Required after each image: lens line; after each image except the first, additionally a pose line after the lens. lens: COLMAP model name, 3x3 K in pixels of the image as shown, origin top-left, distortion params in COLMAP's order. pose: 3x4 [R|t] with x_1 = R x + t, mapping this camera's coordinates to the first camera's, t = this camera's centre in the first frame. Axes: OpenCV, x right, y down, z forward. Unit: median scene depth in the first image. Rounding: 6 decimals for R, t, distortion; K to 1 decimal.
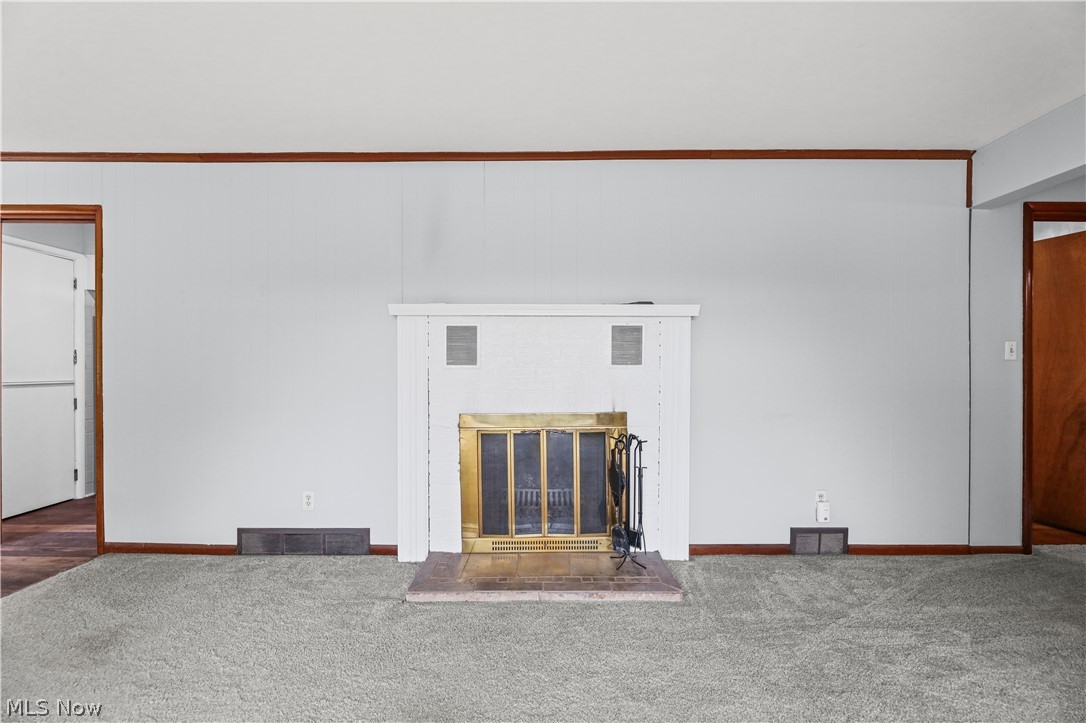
lens RADIAL K [[438.9, 0, 537.8], [0, 438.9, 365.3], [0, 0, 1]] dist [0.001750, -0.000439]
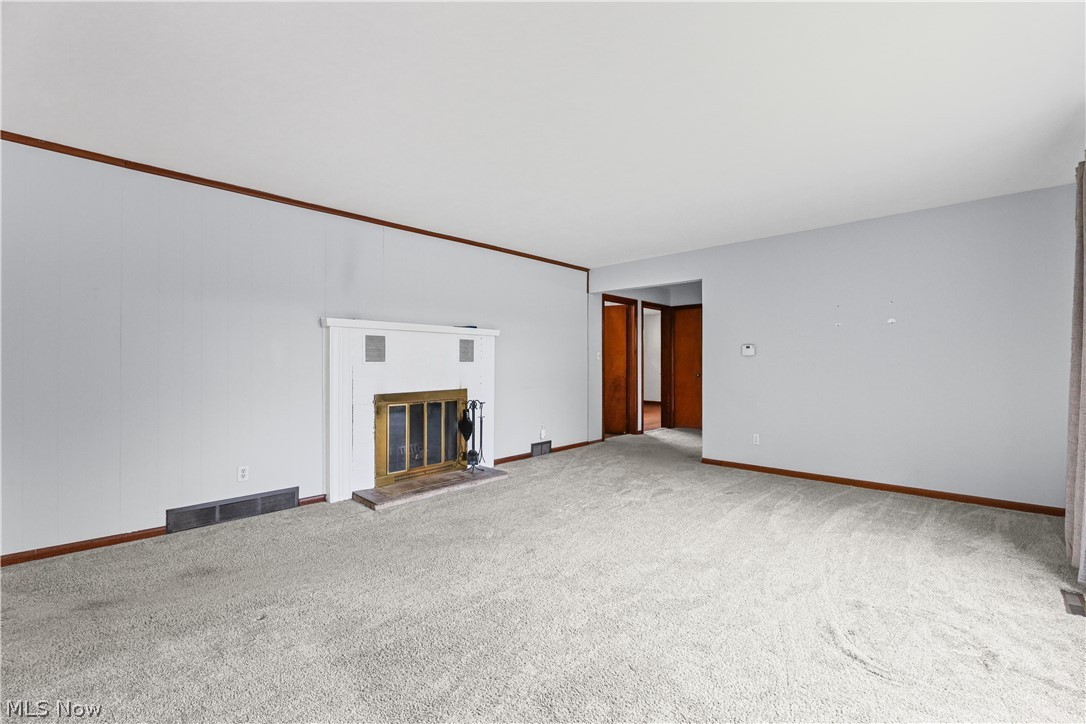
lens RADIAL K [[438.9, 0, 546.4], [0, 438.9, 362.3], [0, 0, 1]] dist [0.001750, -0.000439]
pose [[0.700283, 0.001591, 0.713863, -0.824056], [0.000047, 0.999997, -0.002274, 0.004313], [-0.713865, 0.001626, 0.700282, -0.457206]]
